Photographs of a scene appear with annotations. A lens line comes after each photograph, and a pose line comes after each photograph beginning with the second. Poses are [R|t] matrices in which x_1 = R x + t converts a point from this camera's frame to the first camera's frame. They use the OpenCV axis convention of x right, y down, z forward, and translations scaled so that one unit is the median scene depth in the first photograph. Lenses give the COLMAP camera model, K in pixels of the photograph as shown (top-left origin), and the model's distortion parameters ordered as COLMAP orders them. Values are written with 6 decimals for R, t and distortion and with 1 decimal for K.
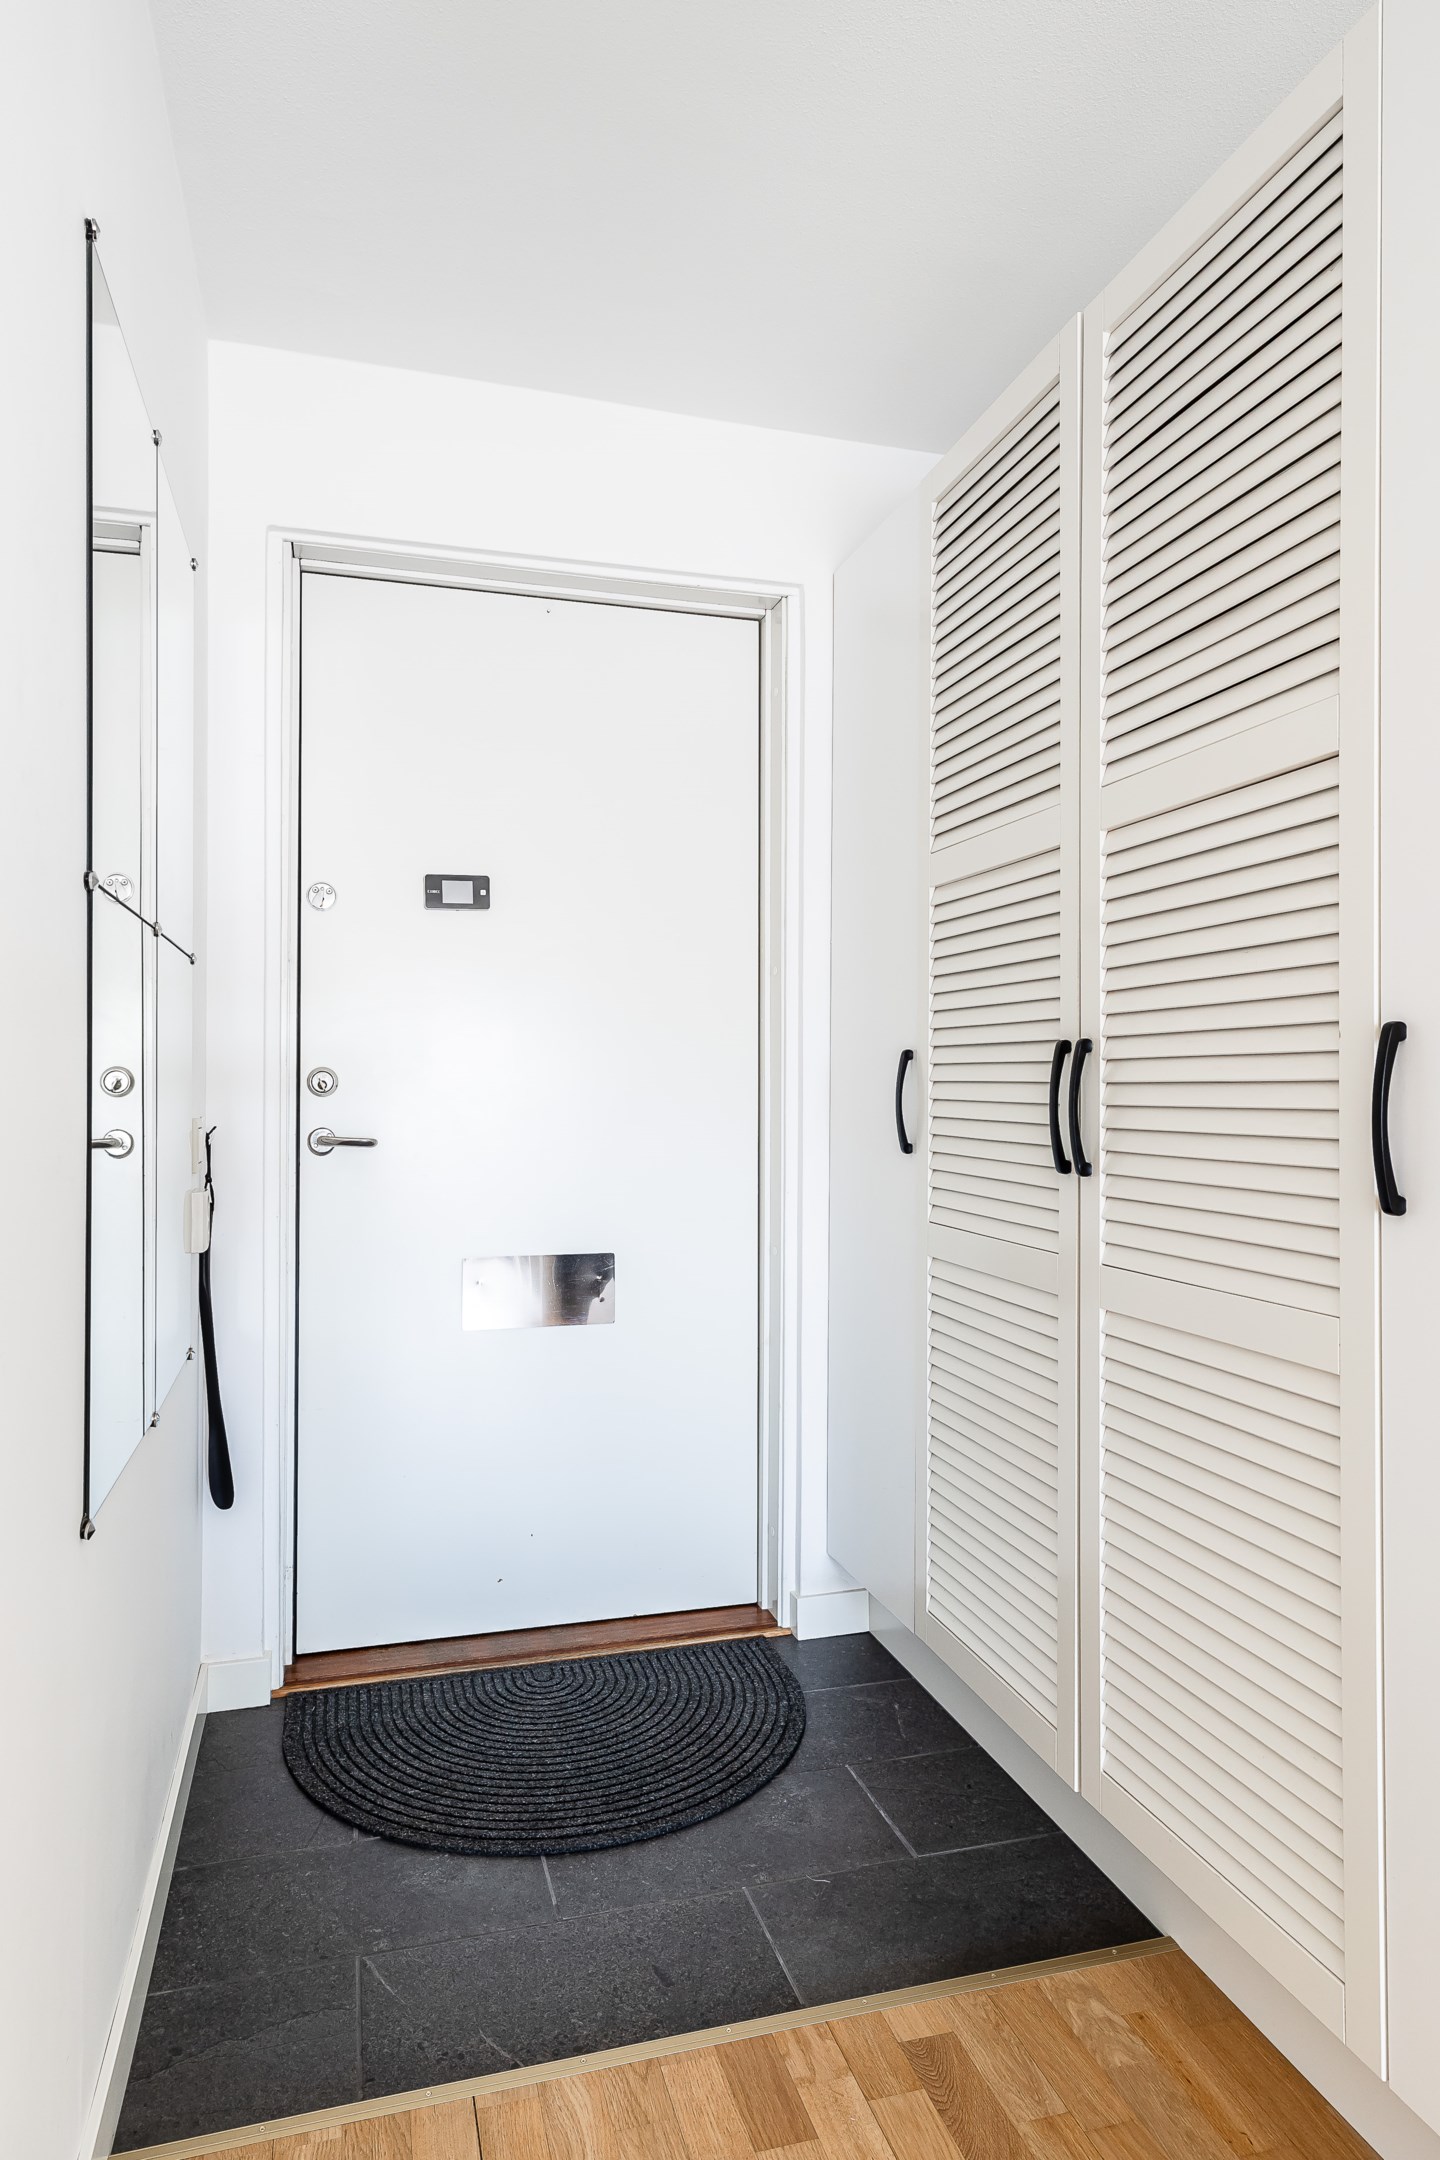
lens RADIAL K [[1298.4, 0, 713.5], [0, 1298.4, 1074.0], [0, 0, 1]] dist [0.004135, 0.001970]
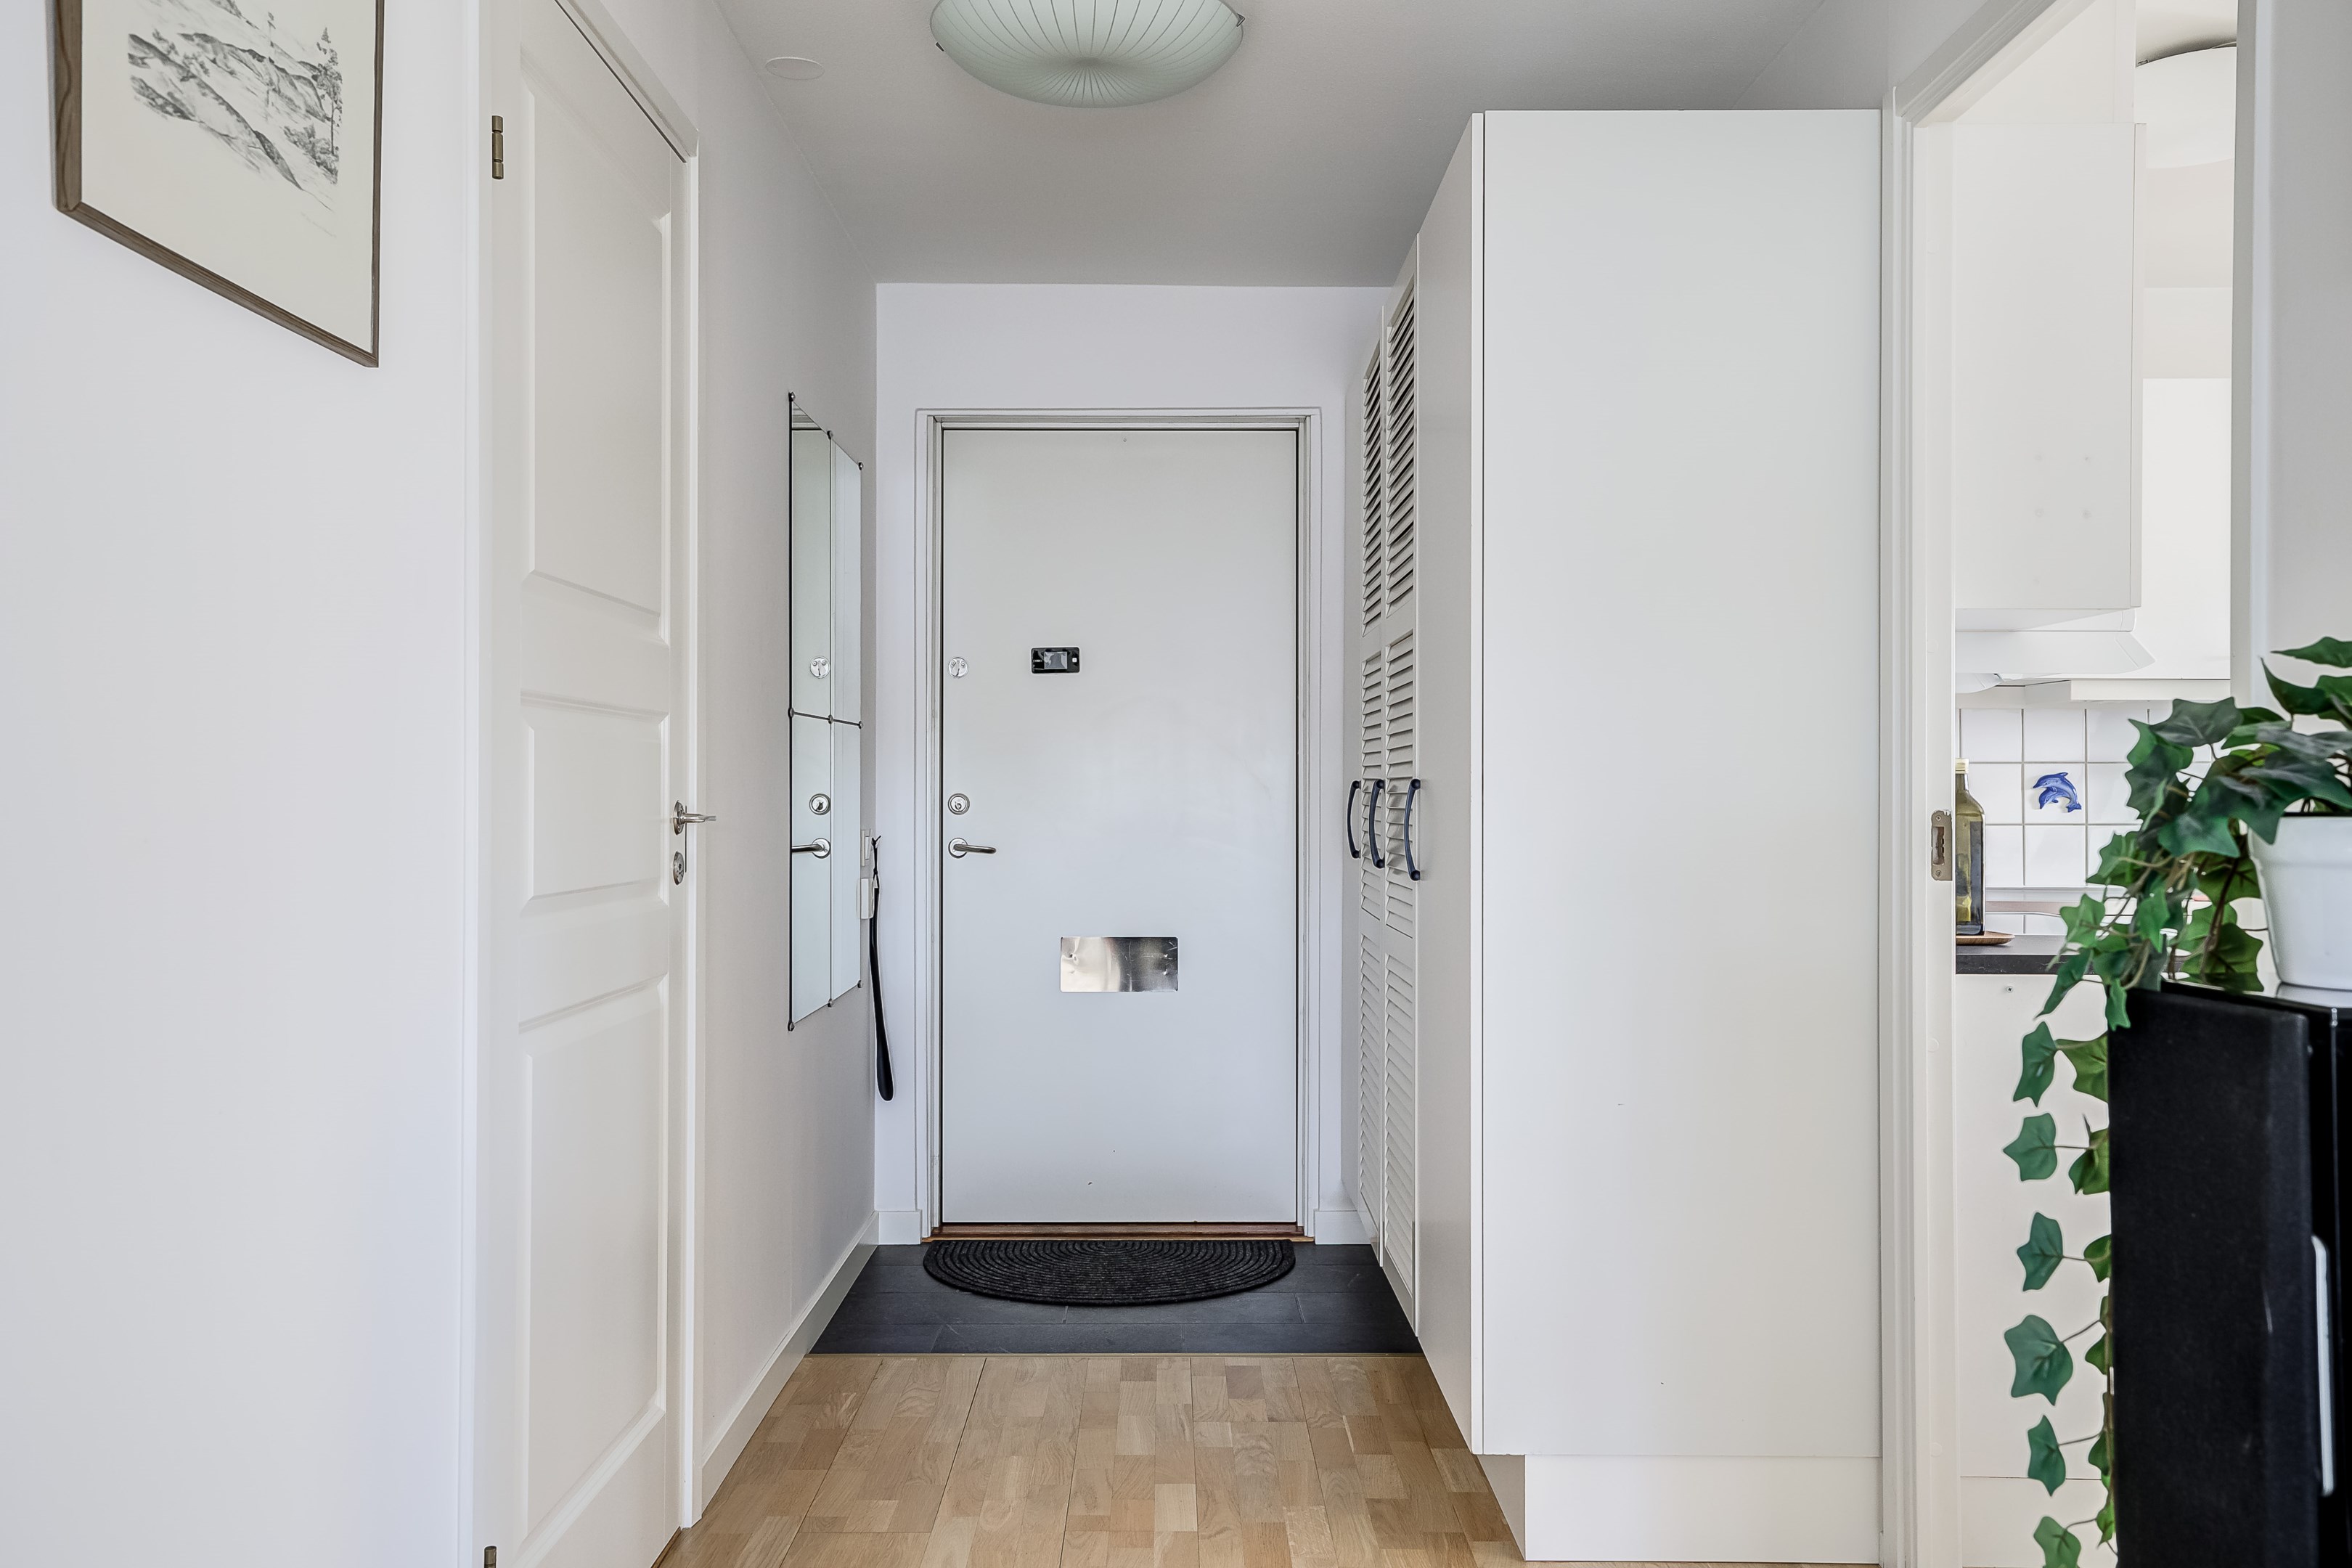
lens RADIAL K [[1947.8, 0, 1176.0], [0, 1947.8, 784.0], [0, 0, 1]] dist [-0.002801, -0.001789]
pose [[0.962580, -0.002937, -0.270981, 0.478907], [0.003577, 0.999992, 0.001866, -0.018341], [0.270973, -0.002765, 0.962583, -0.916980]]
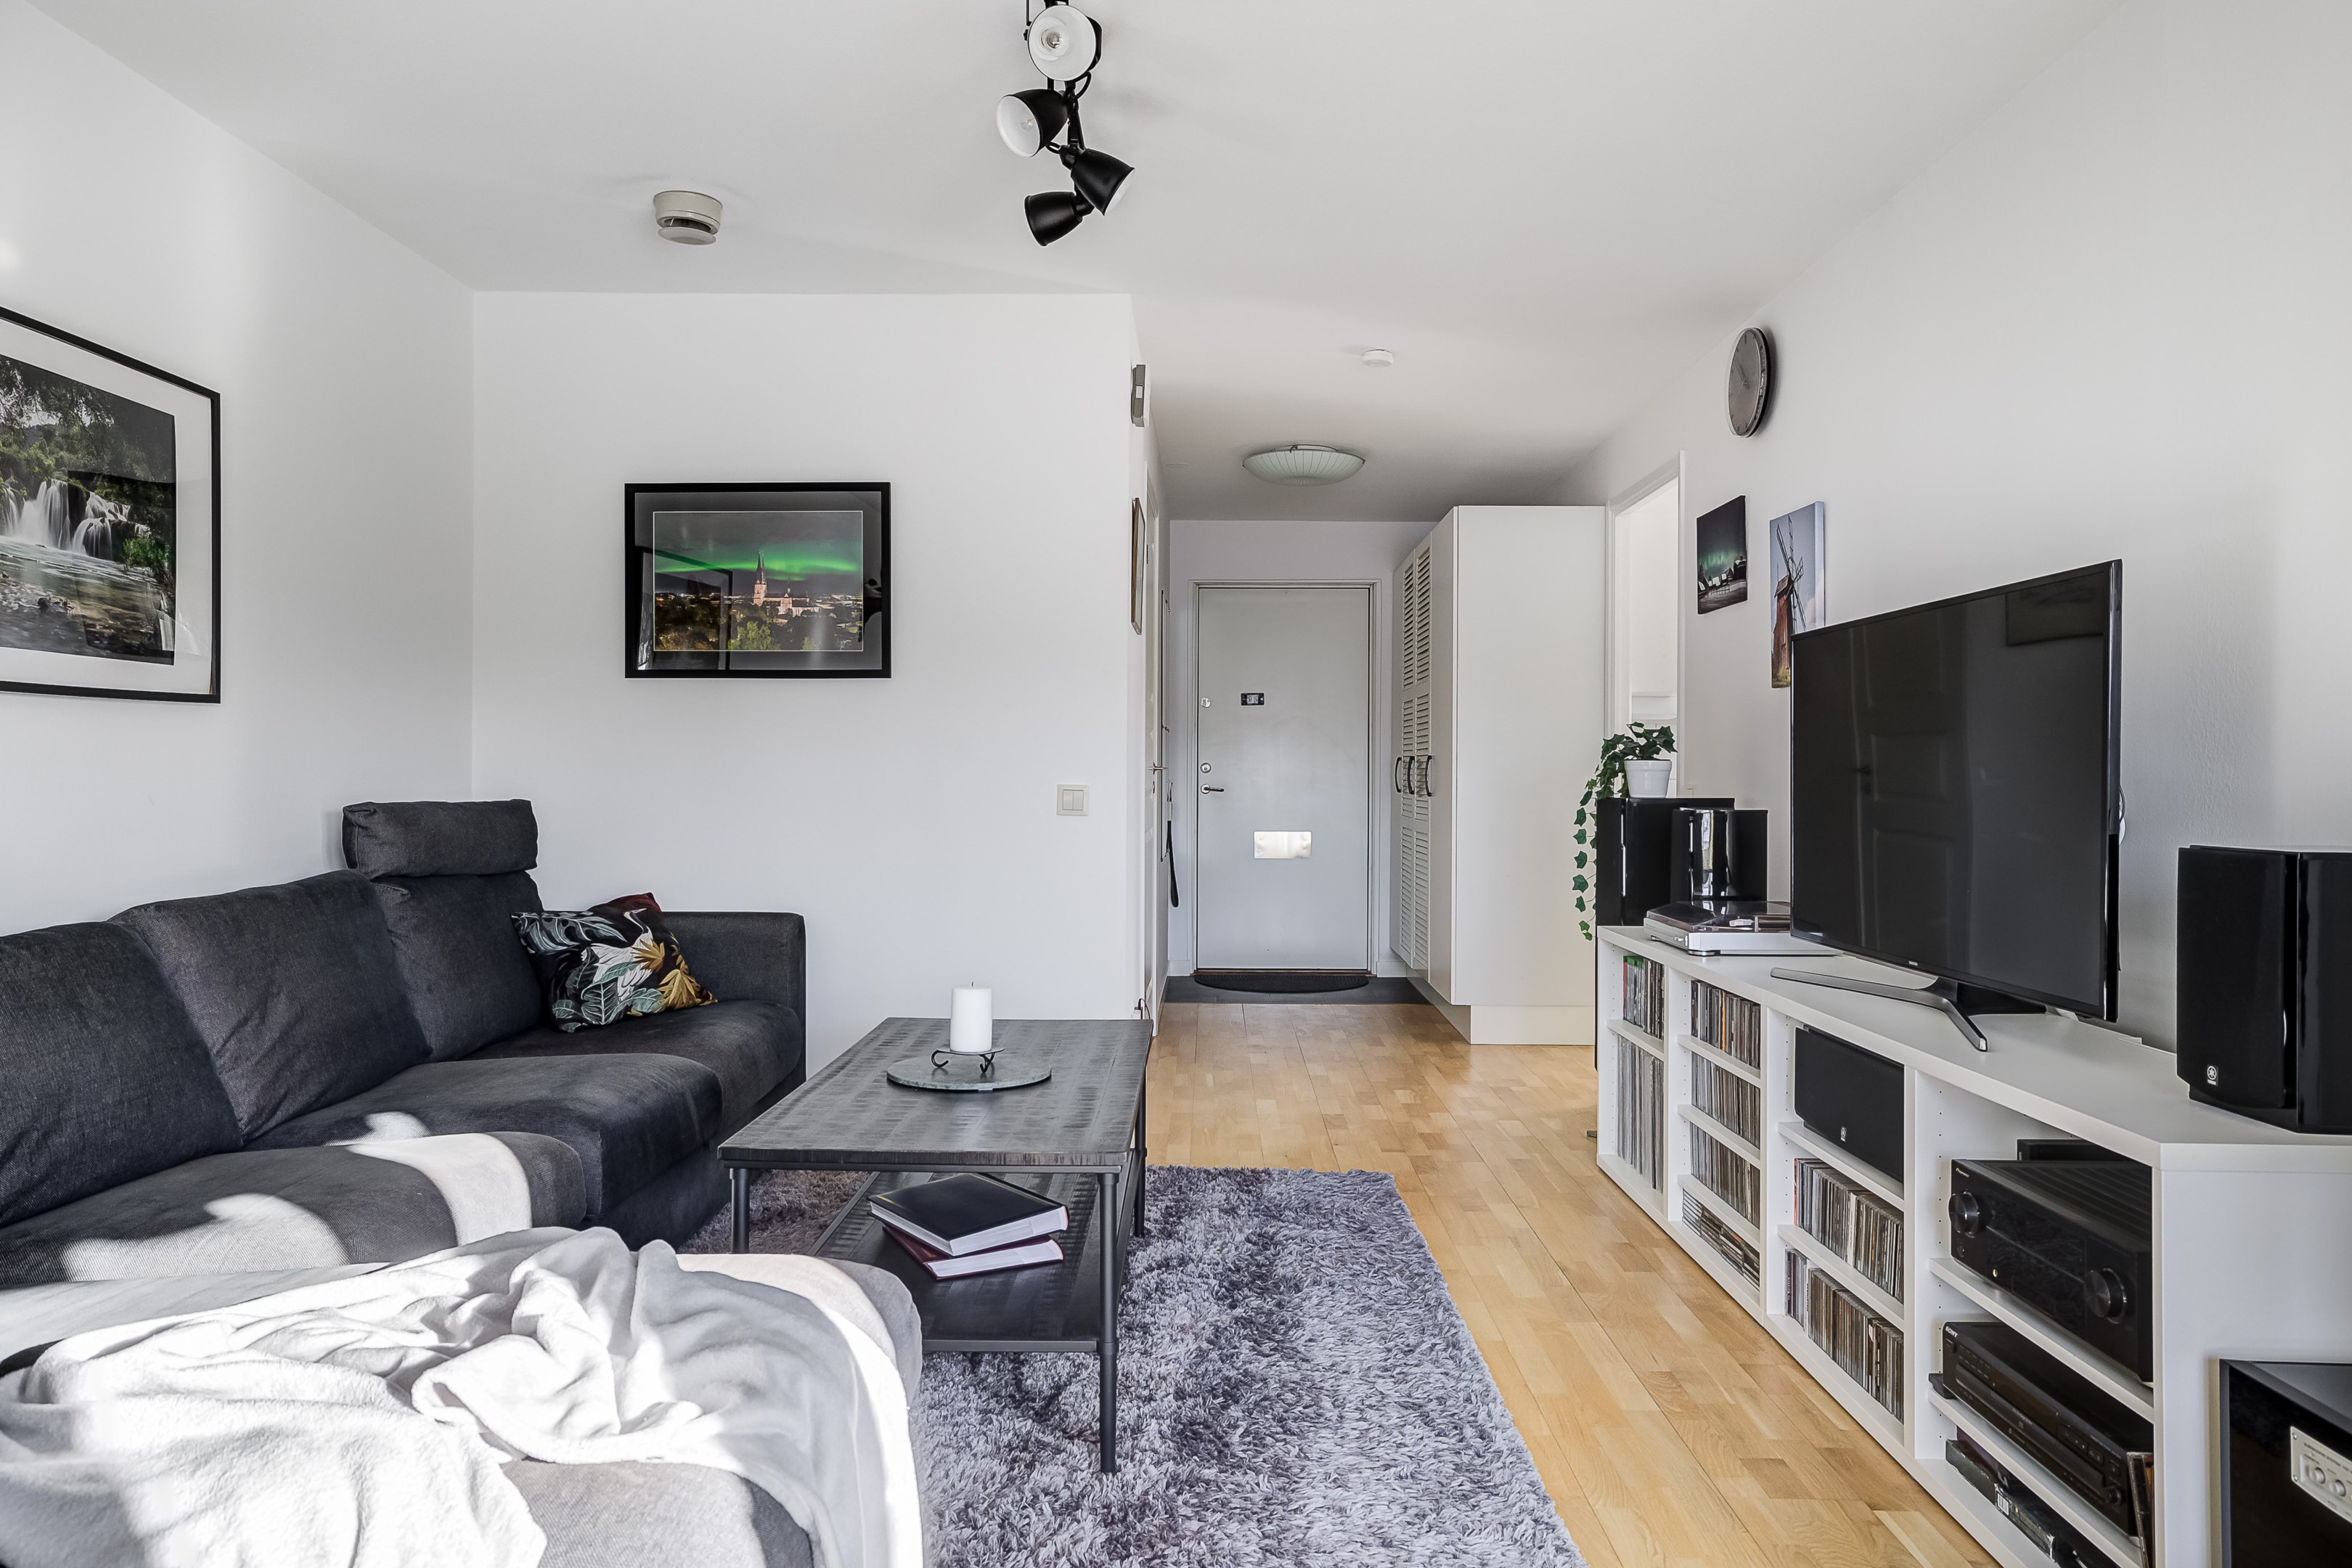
lens RADIAL K [[1627.3, 0, 1176.0], [0, 1627.3, 784.0], [0, 0, 1]] dist [0.000205, 0.000041]
pose [[0.957179, 0.002980, -0.289482, 0.674306], [0.000375, 0.999933, 0.011534, -0.000727], [0.289497, -0.011149, 0.957114, -2.450261]]
